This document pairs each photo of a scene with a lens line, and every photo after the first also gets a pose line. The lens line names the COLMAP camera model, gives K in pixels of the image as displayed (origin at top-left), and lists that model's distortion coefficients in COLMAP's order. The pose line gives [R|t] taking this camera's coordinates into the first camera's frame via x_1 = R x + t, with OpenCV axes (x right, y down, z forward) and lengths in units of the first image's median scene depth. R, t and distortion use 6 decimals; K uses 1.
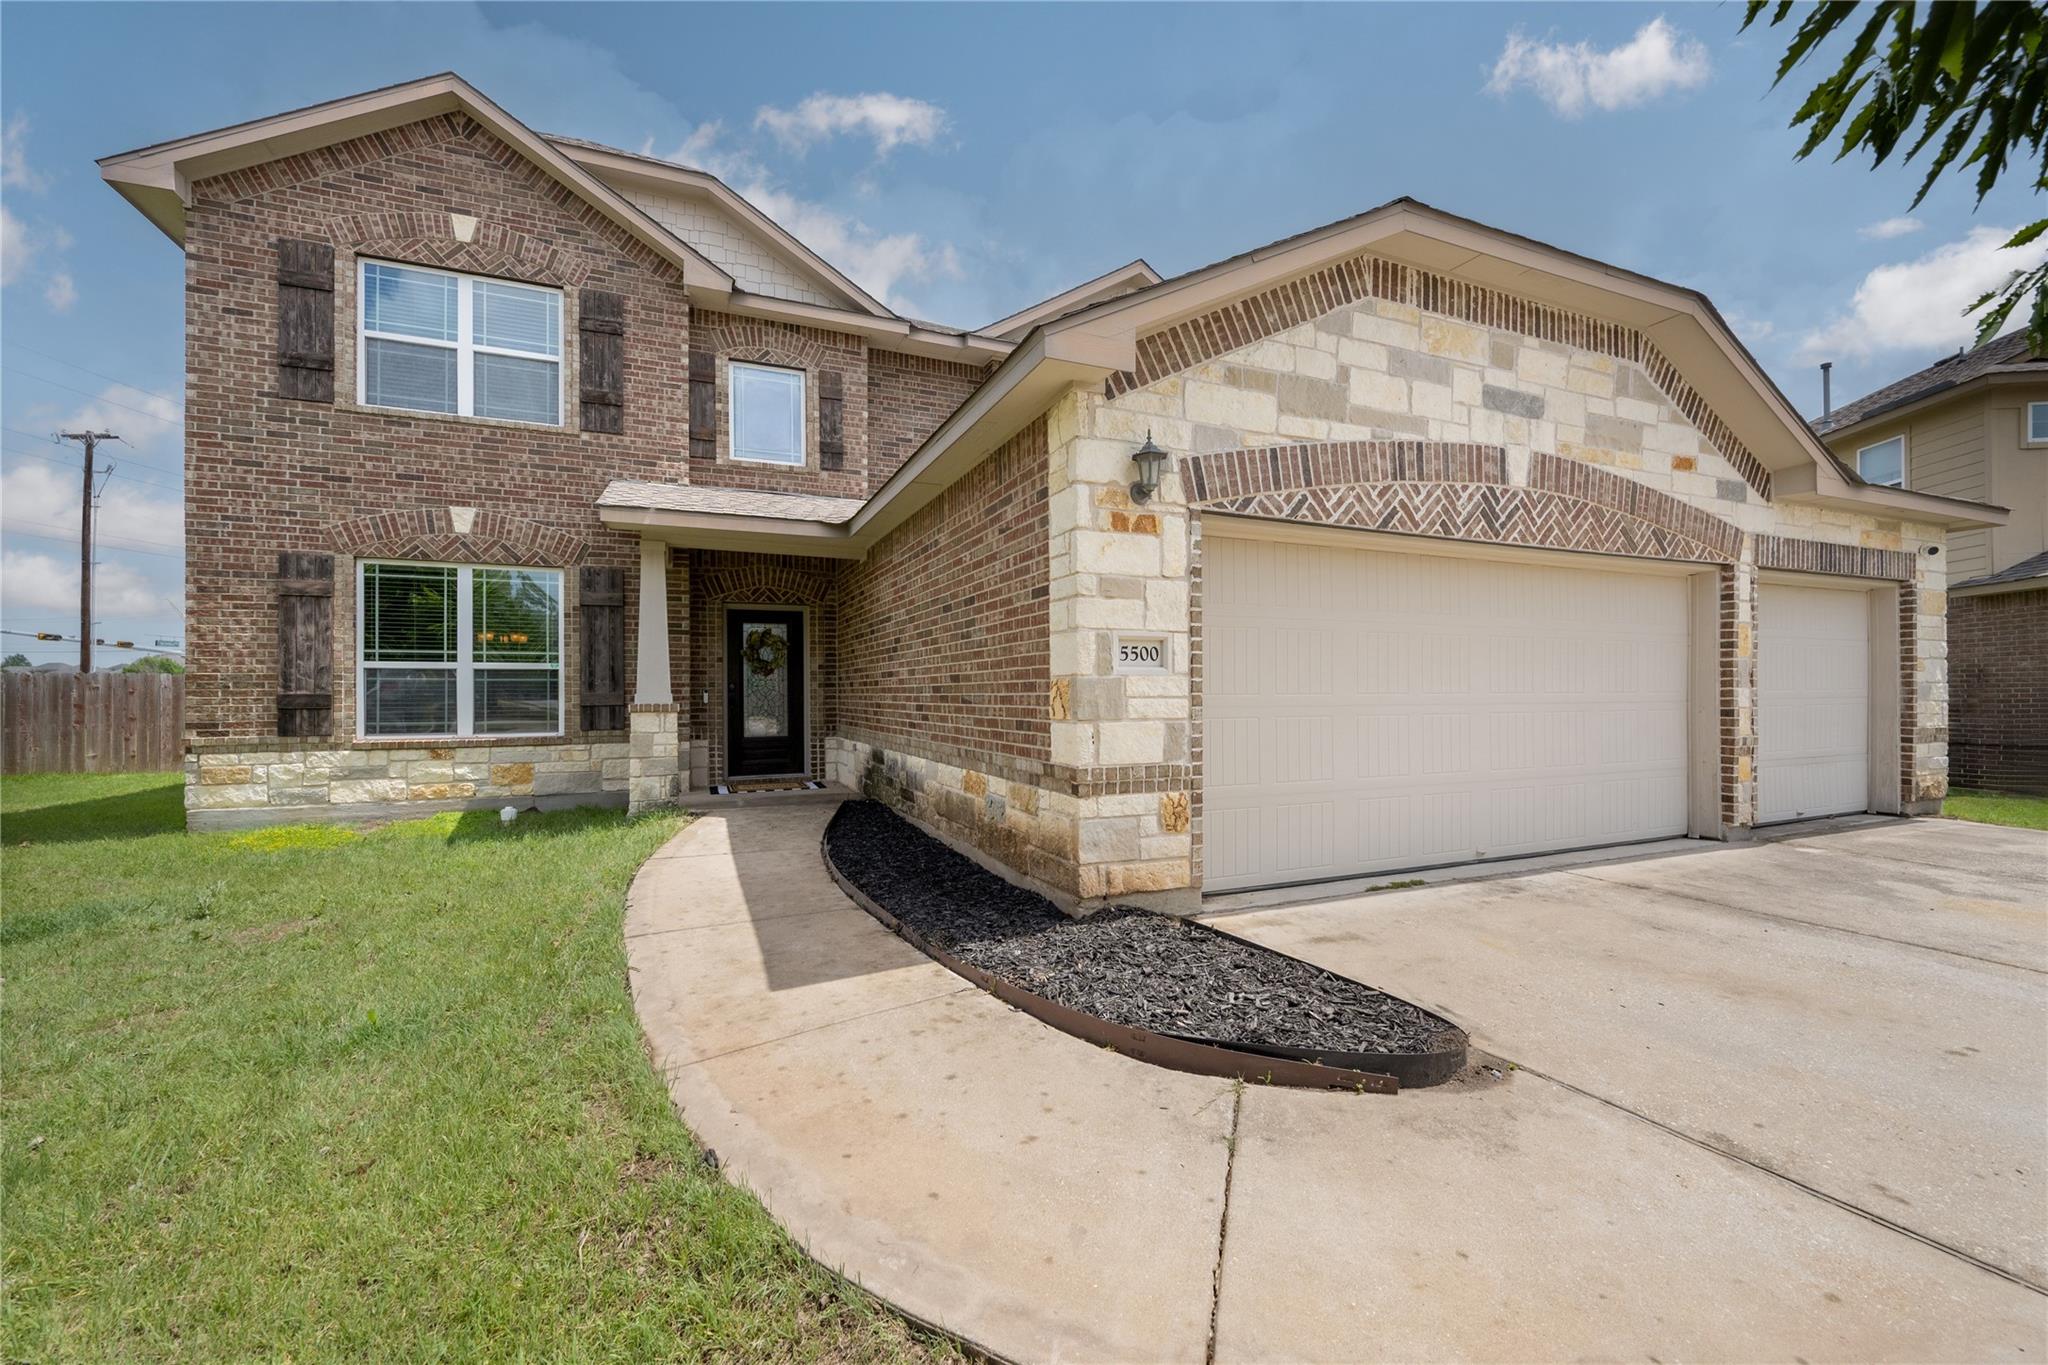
lens RADIAL K [[808.7, 0, 1025.5], [0, 808.7, 680.3], [0, 0, 1]] dist [-0.002846, -0.000422]
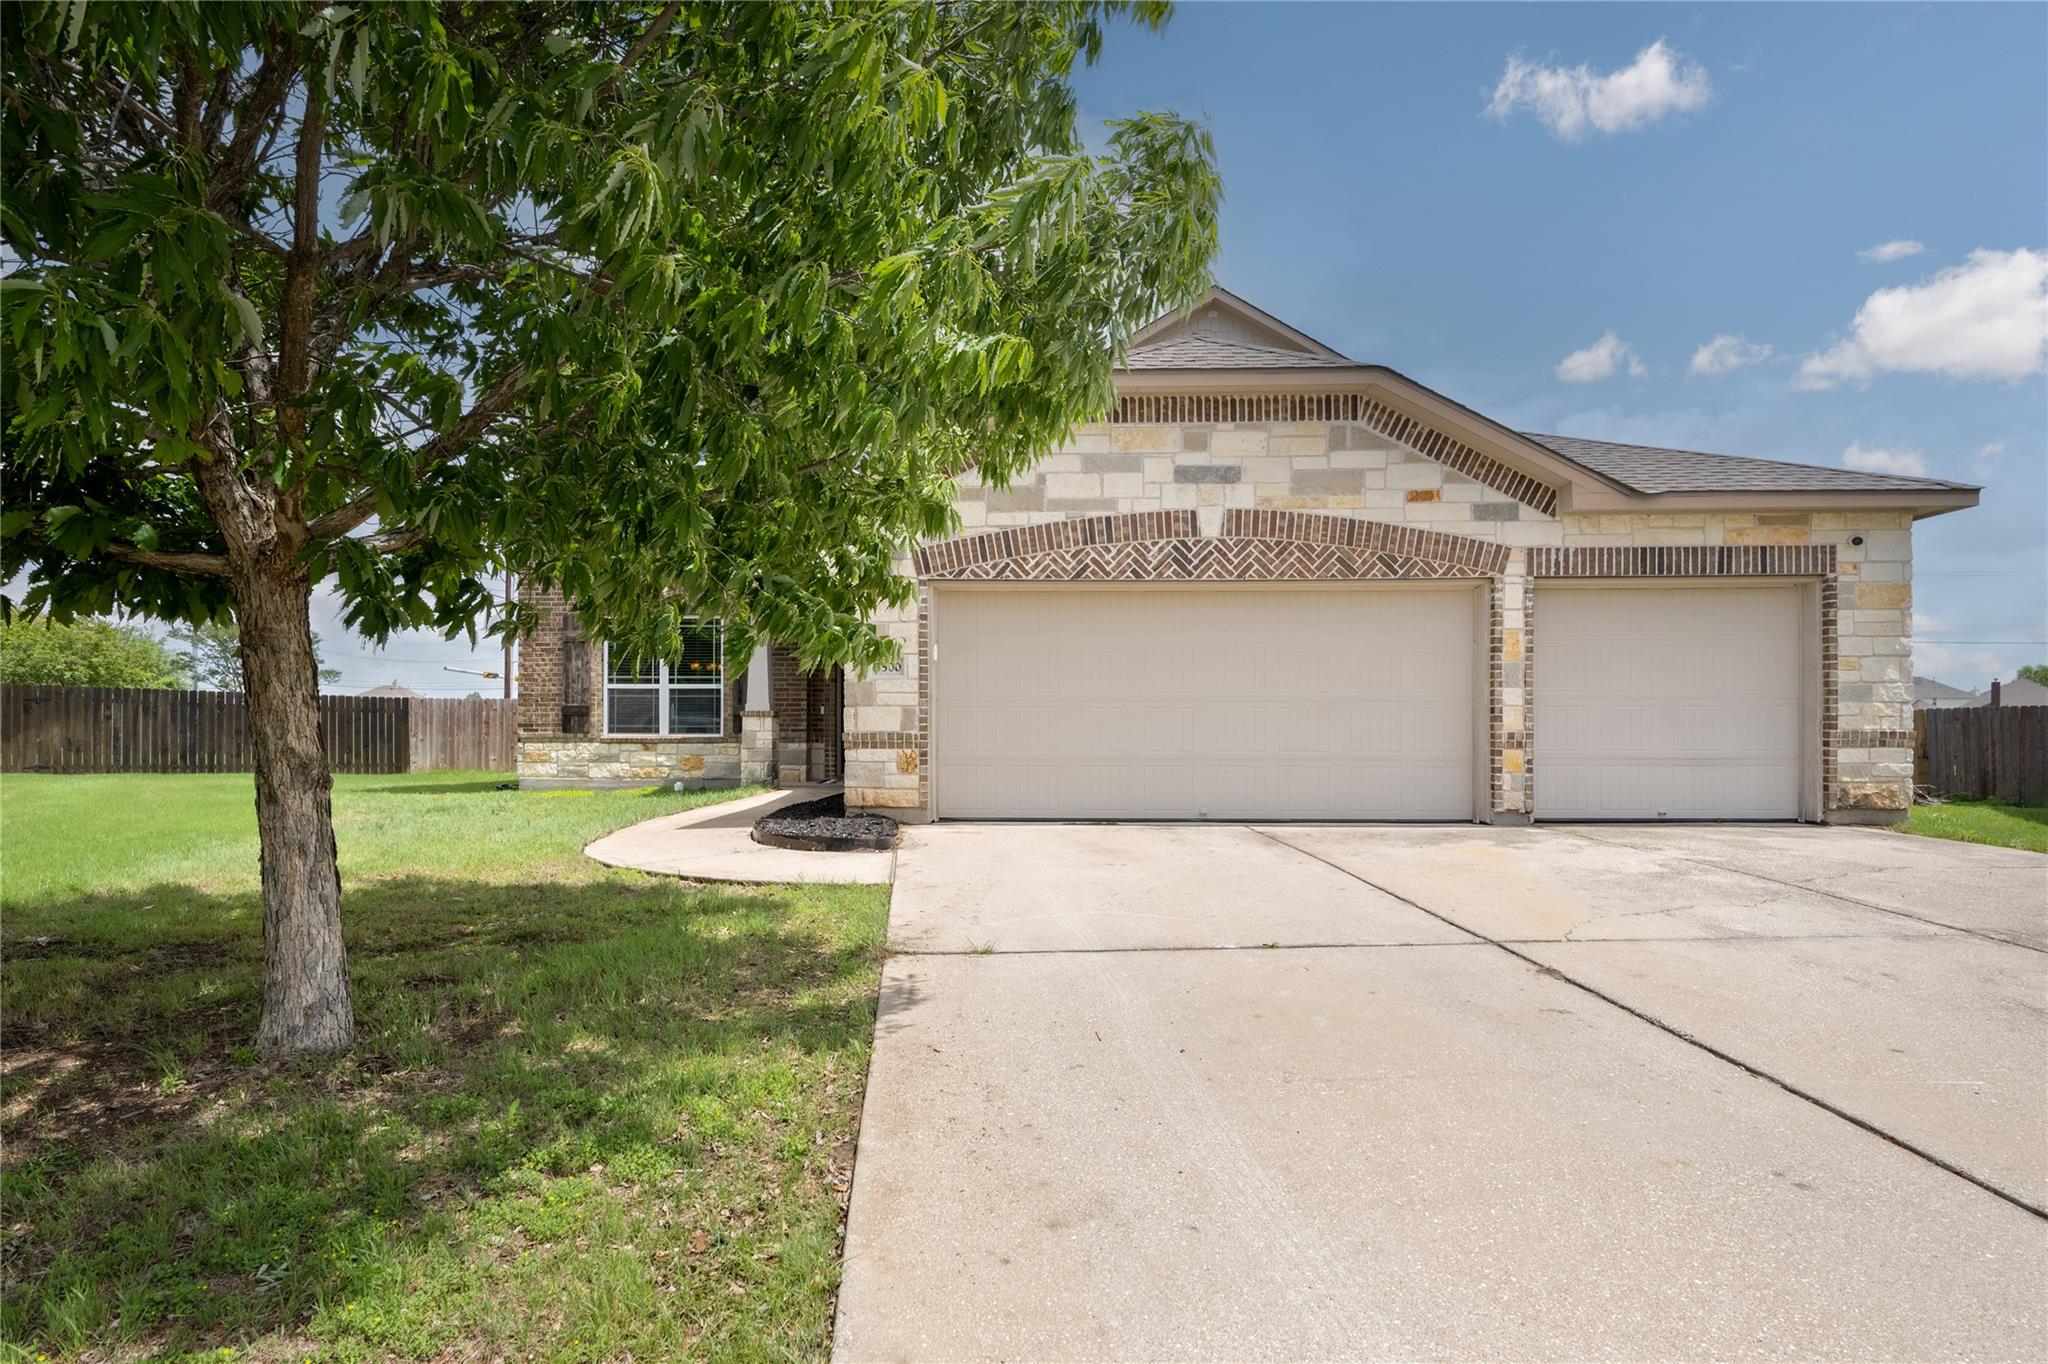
lens RADIAL K [[1079.0, 0, 1020.8], [0, 1079.0, 702.8], [0, 0, 1]] dist [-0.000508, -0.000008]
pose [[0.909340, -0.006852, -0.415998, 1.023560], [0.002009, 0.999925, -0.012079, 0.053416], [0.416049, 0.010148, 0.909285, -0.722747]]
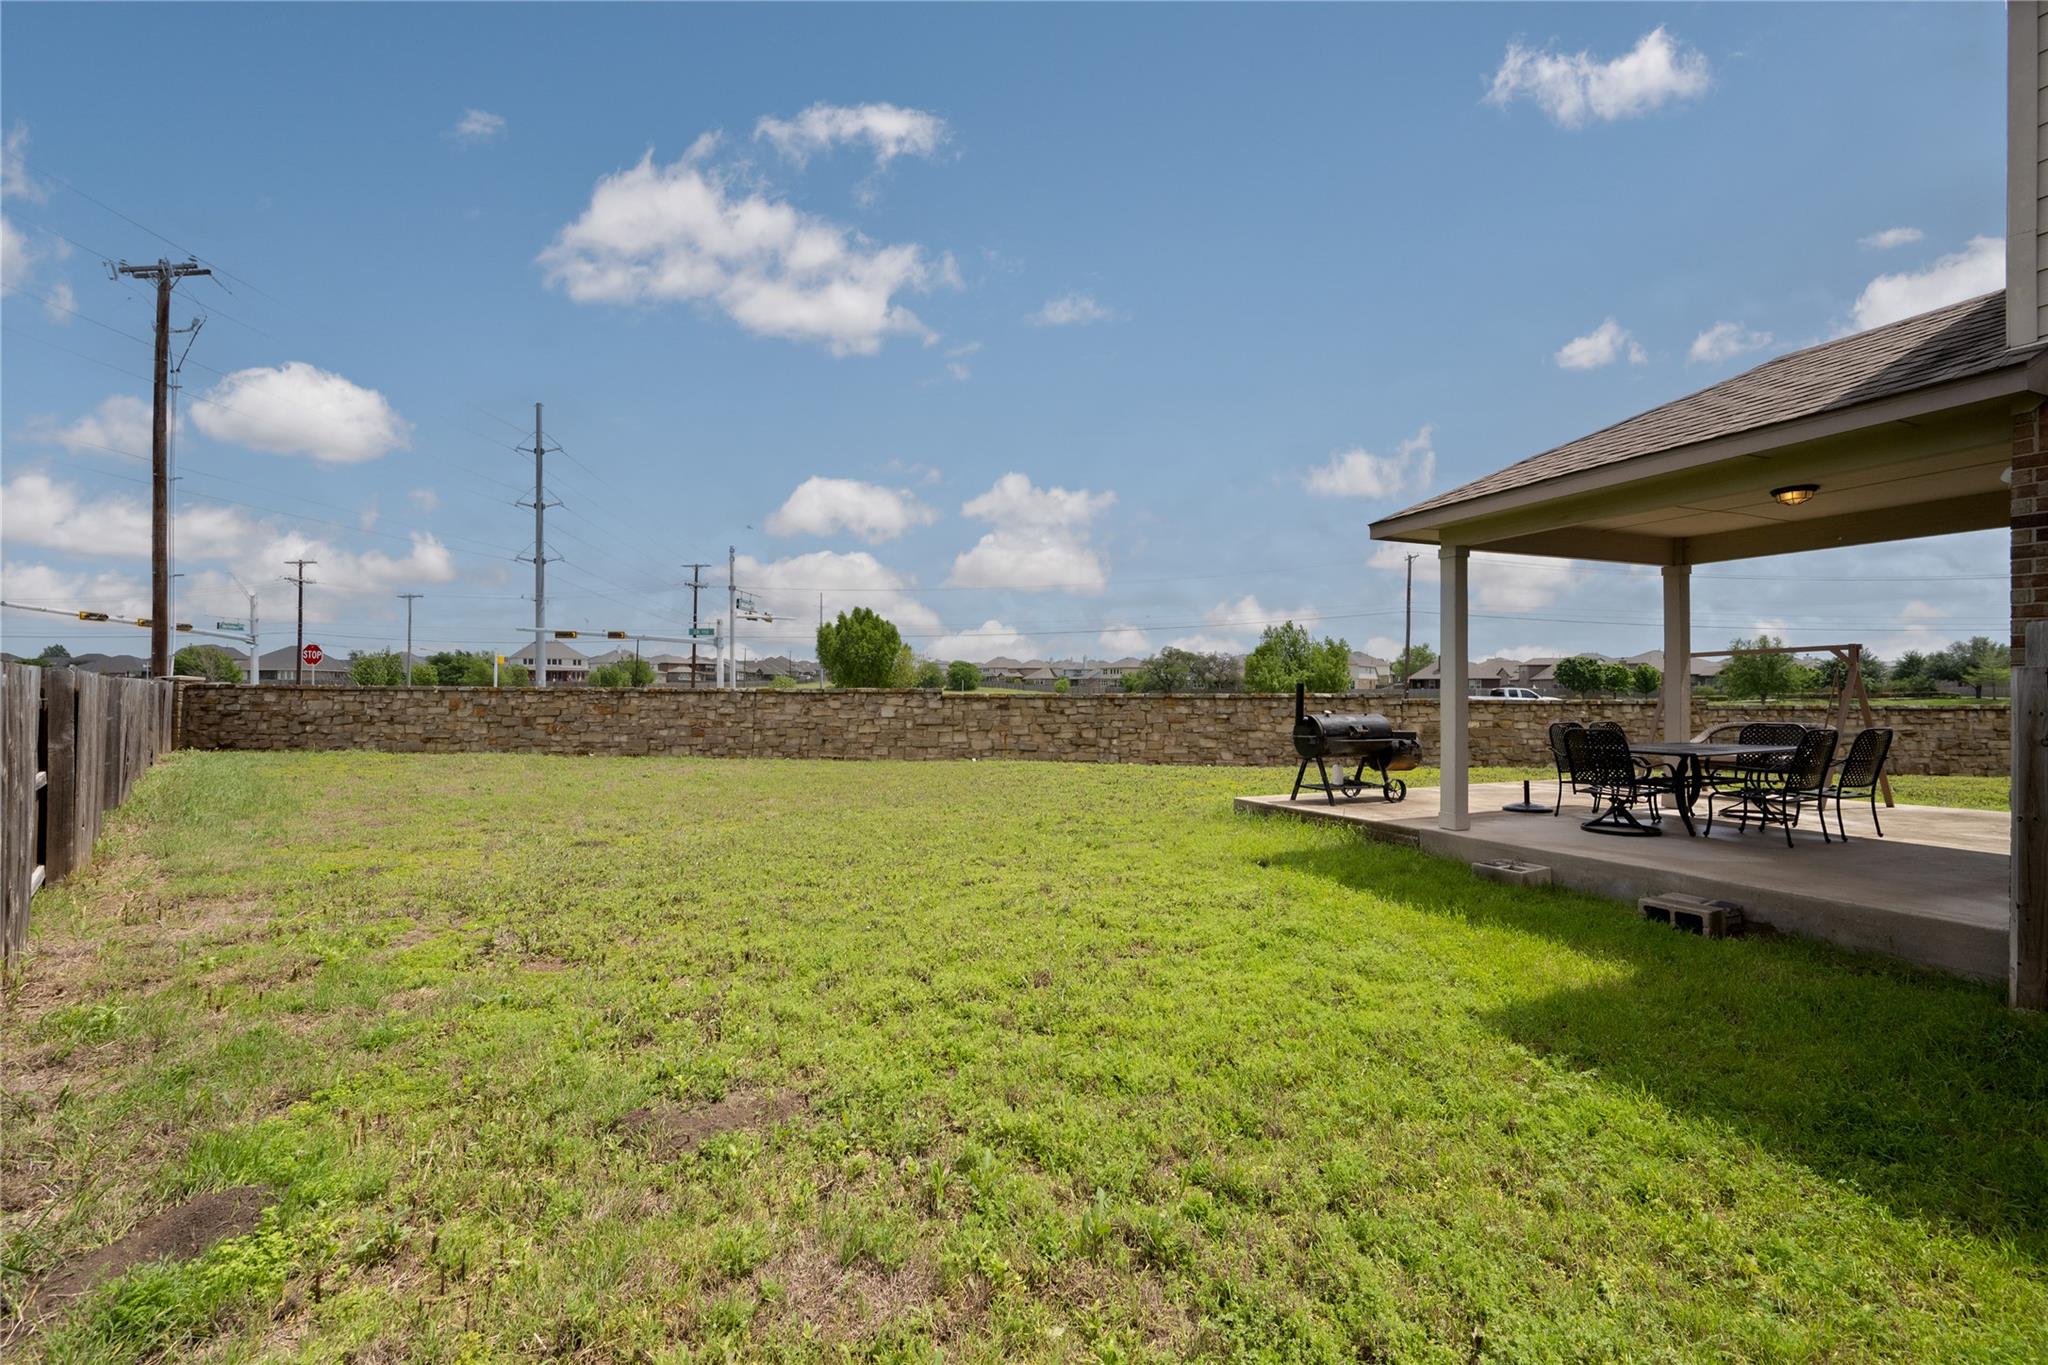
lens RADIAL K [[808.7, 0, 1014.7], [0, 808.7, 691.1], [0, 0, 1]] dist [-0.002846, -0.000422]
pose [[0.999988, 0.000652, -0.004892, -0.822932], [-0.000660, 0.999998, -0.001619, 0.018915], [0.004891, 0.001622, 0.999987, 0.631039]]
